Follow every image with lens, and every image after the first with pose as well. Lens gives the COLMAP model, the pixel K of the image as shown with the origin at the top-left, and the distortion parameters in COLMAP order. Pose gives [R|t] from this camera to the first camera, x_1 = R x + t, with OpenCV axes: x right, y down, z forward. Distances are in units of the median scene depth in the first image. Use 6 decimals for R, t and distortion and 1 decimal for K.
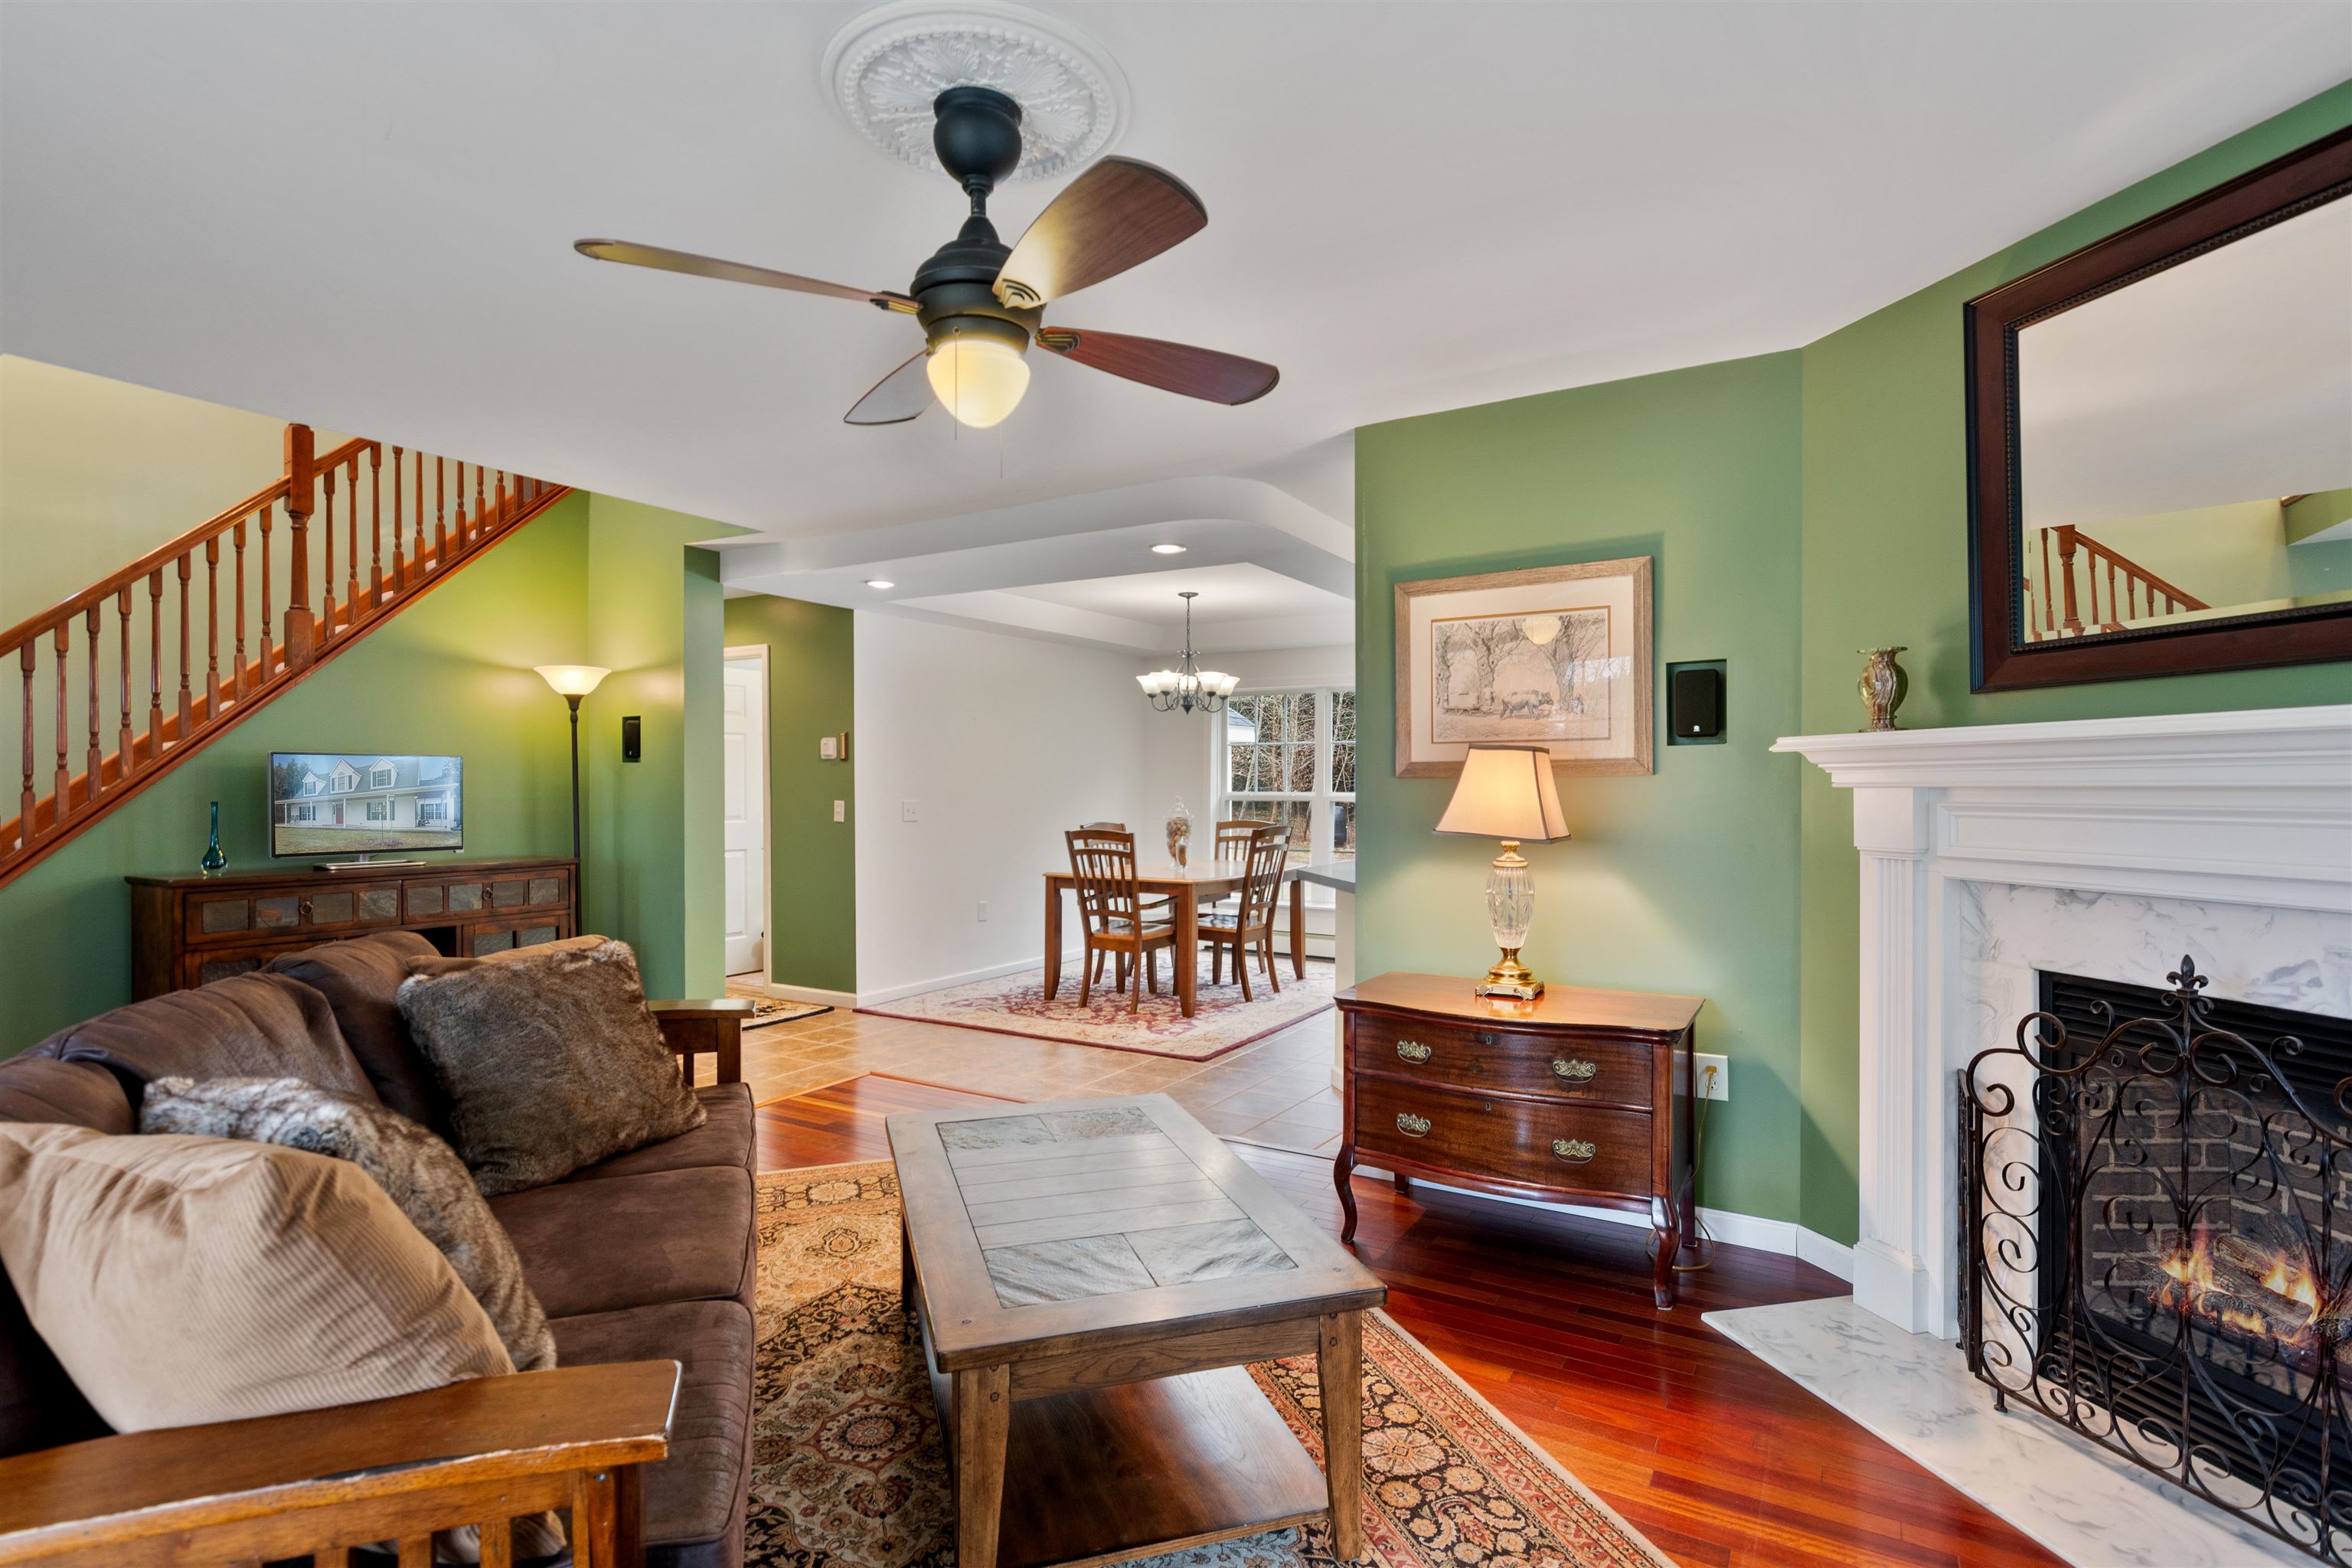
lens RADIAL K [[1131.1, 0, 1176.0], [0, 1131.1, 784.0], [0, 0, 1]] dist [-0.003740, -0.000316]
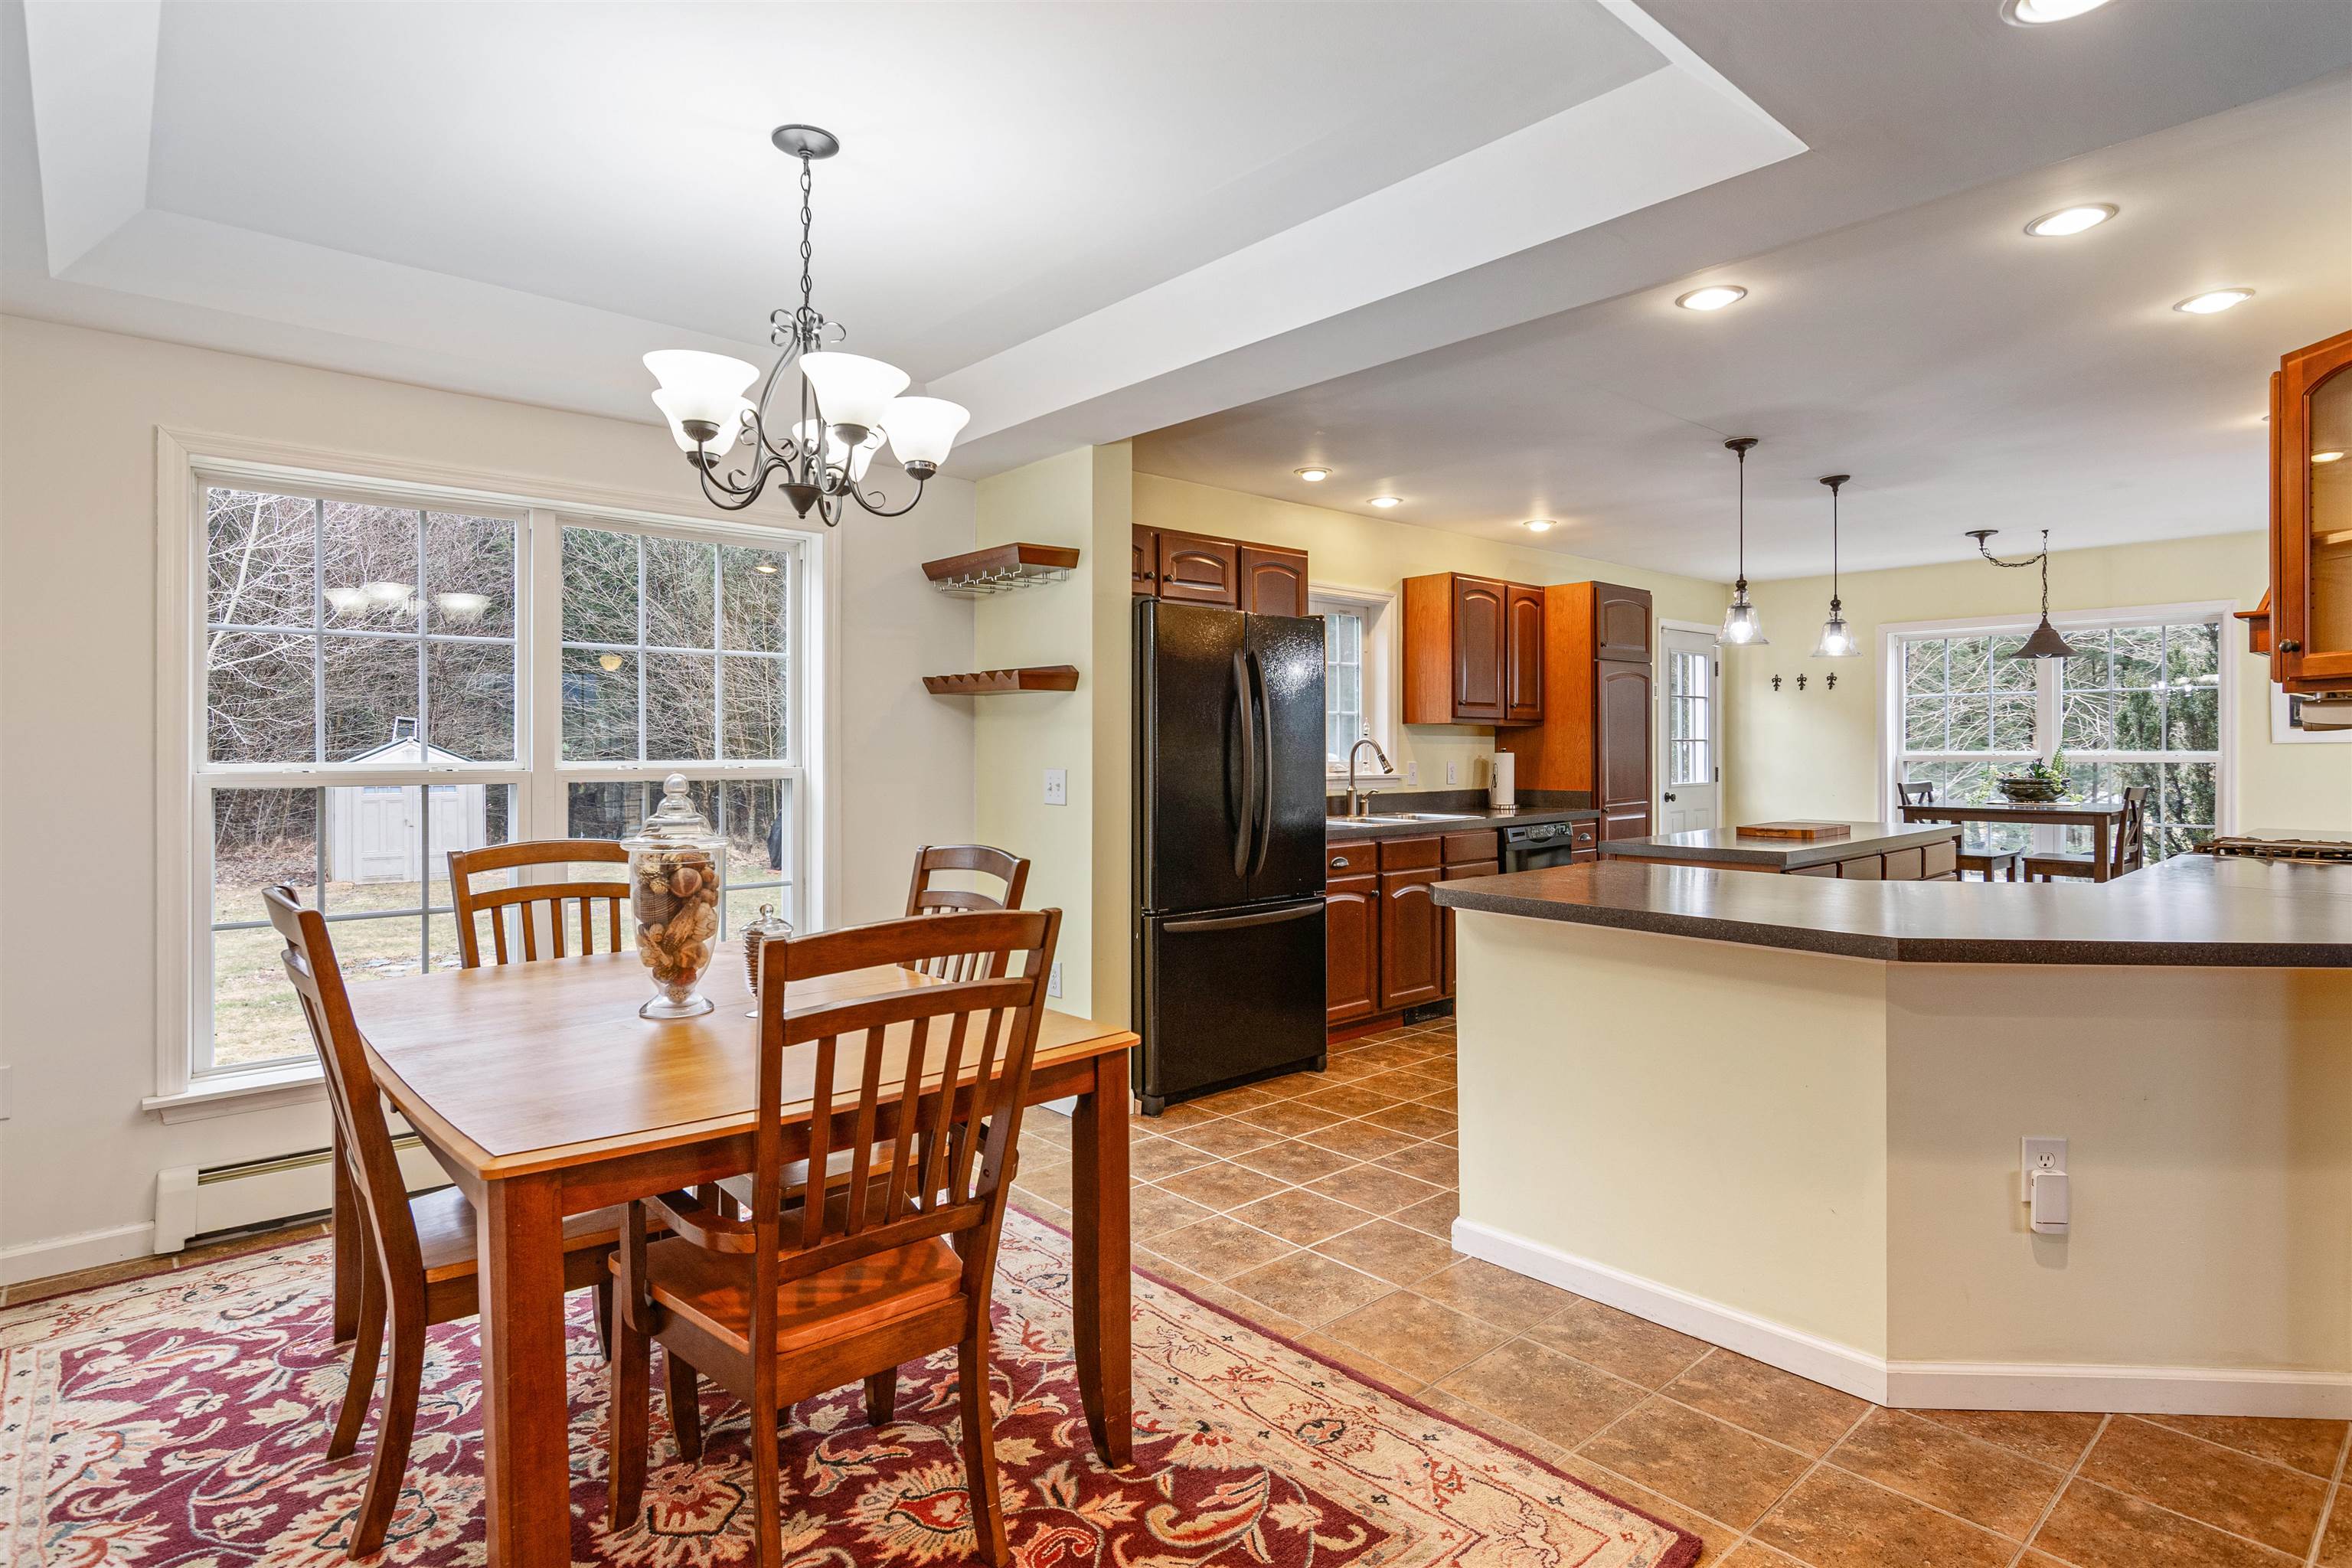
lens RADIAL K [[1212.2, 0, 1175.9], [0, 1212.2, 753.7], [0, 0, 1]] dist [0.001104, -0.000325]
pose [[0.289895, -0.006282, 0.957038, -0.716703], [0.001158, 0.999980, 0.006213, 0.006202], [-0.957058, -0.000693, 0.289896, 2.015614]]
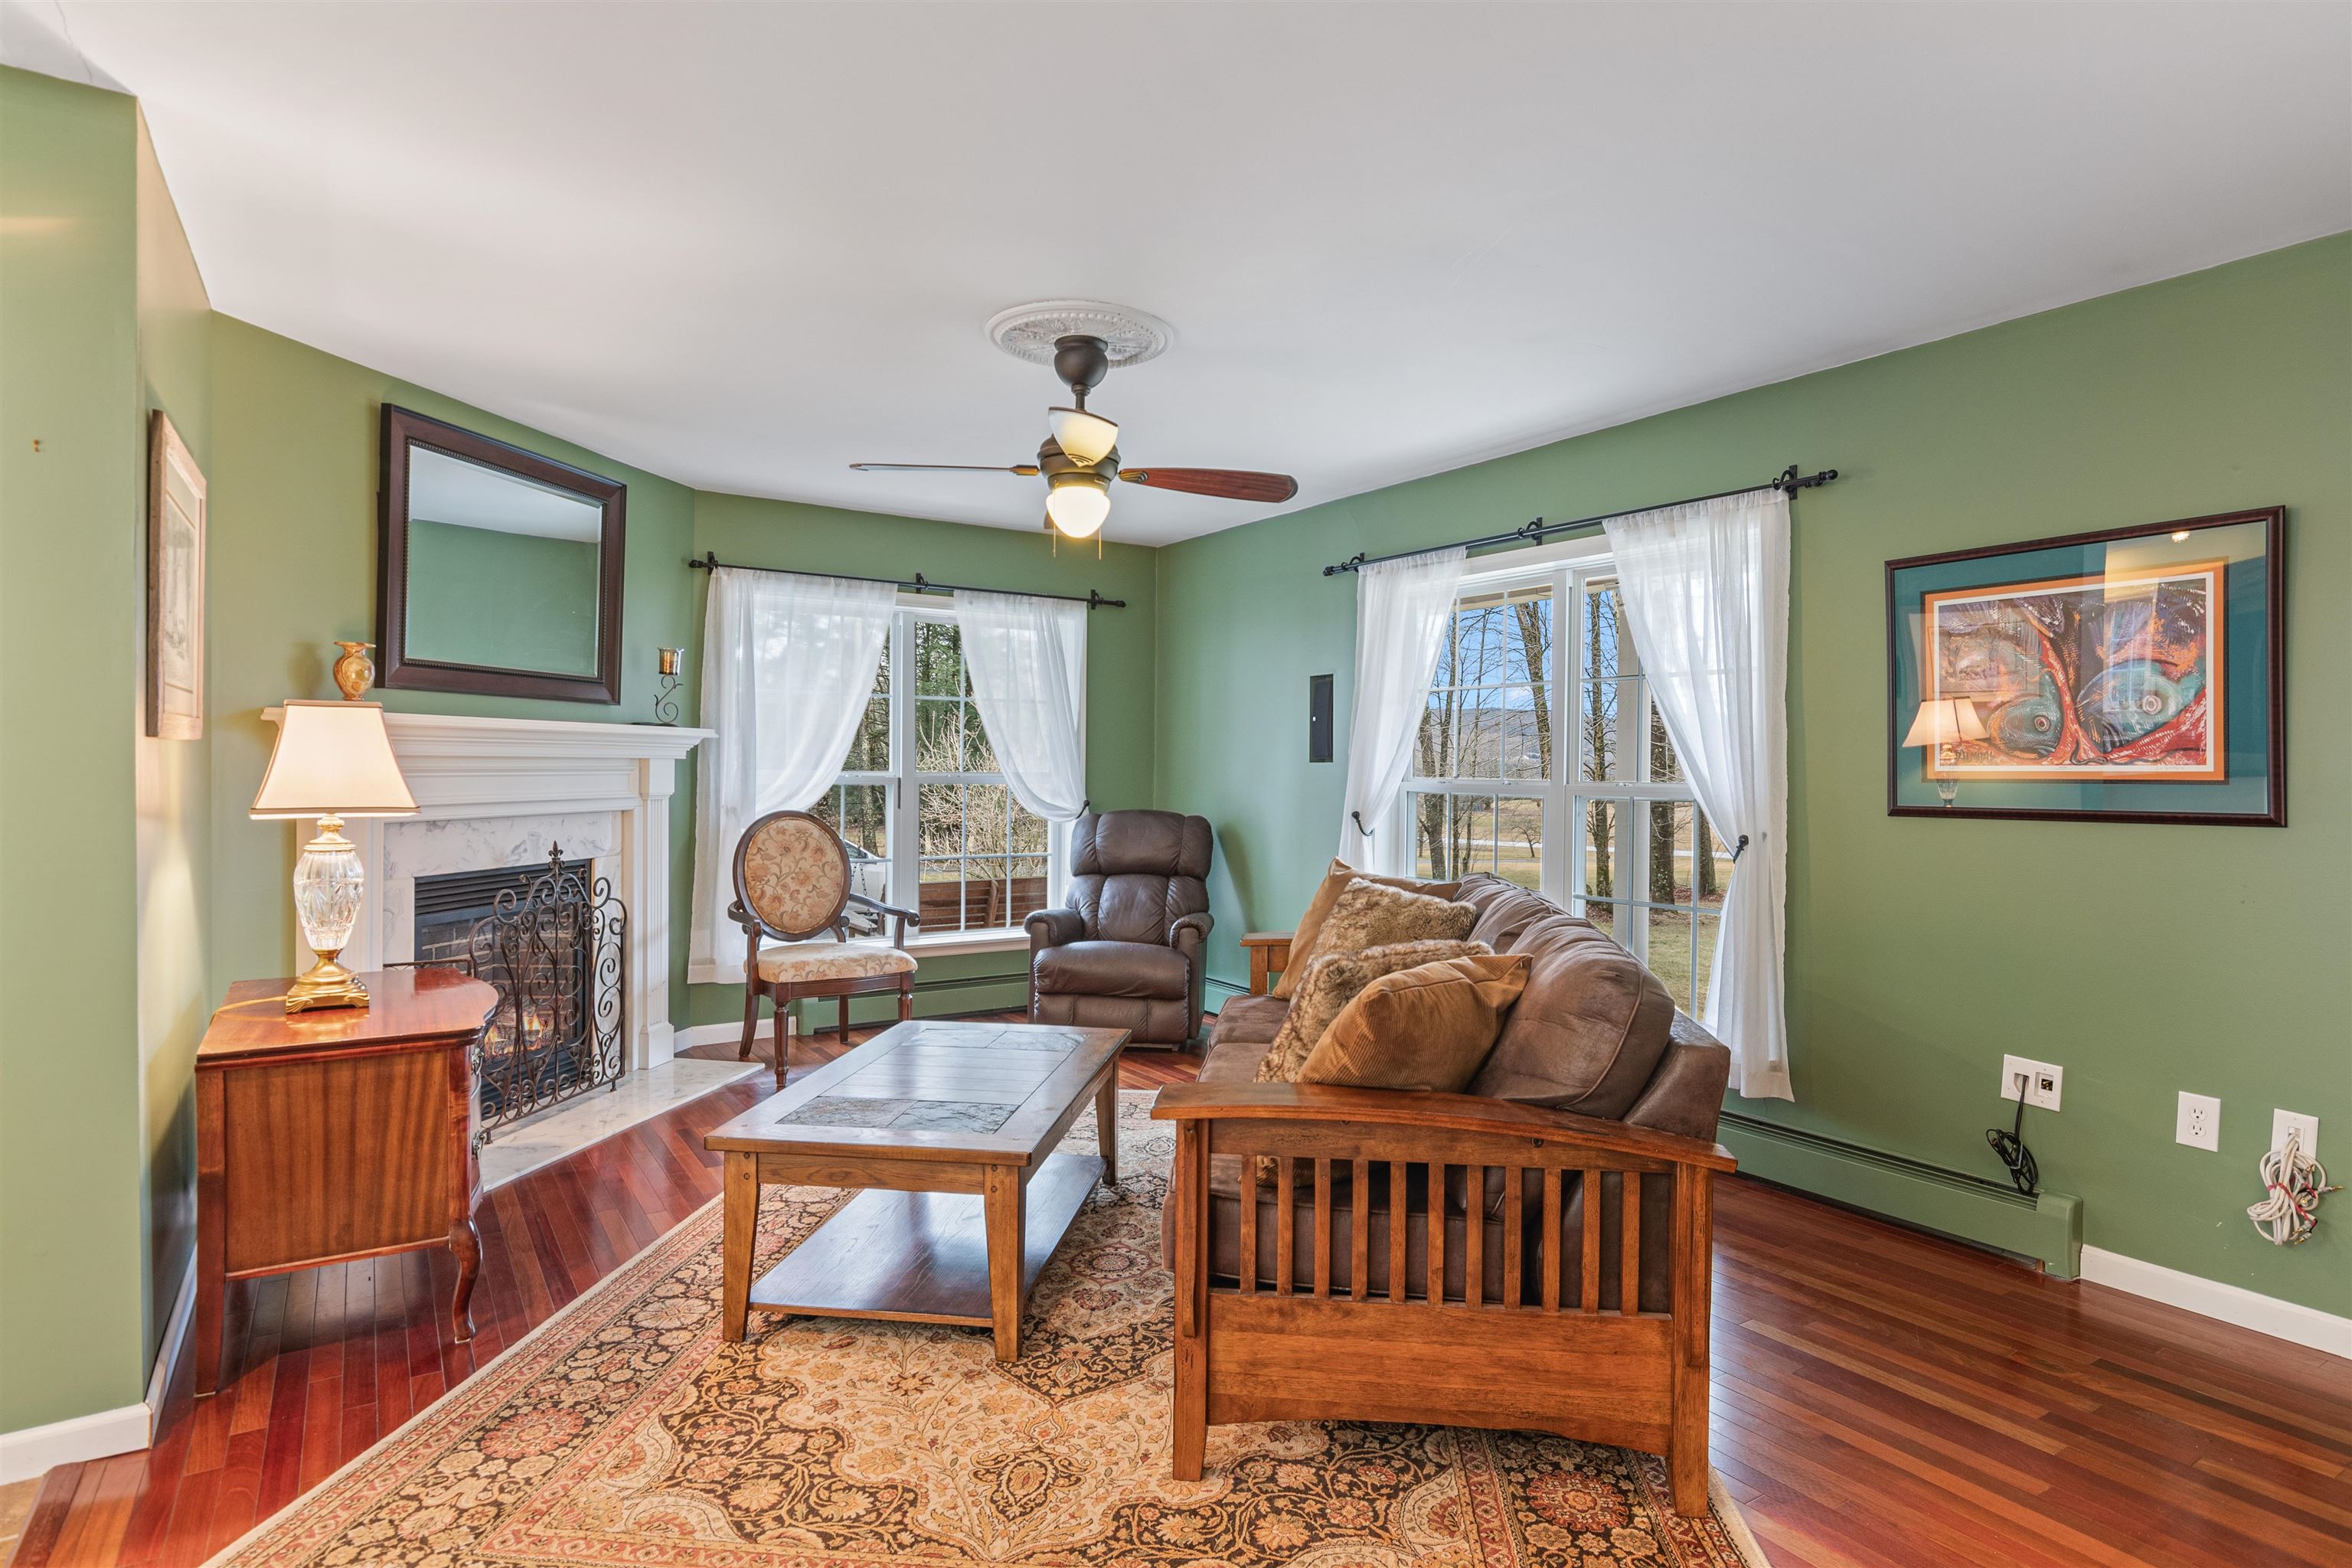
lens RADIAL K [[1246.1, 0, 1176.0], [0, 1246.1, 784.0], [0, 0, 1]] dist [-0.004384, -0.000196]
pose [[-0.901733, -0.016452, 0.431981, -0.759204], [-0.012071, 0.999844, 0.012882, 0.005718], [-0.432126, 0.006402, -0.901791, 1.809203]]
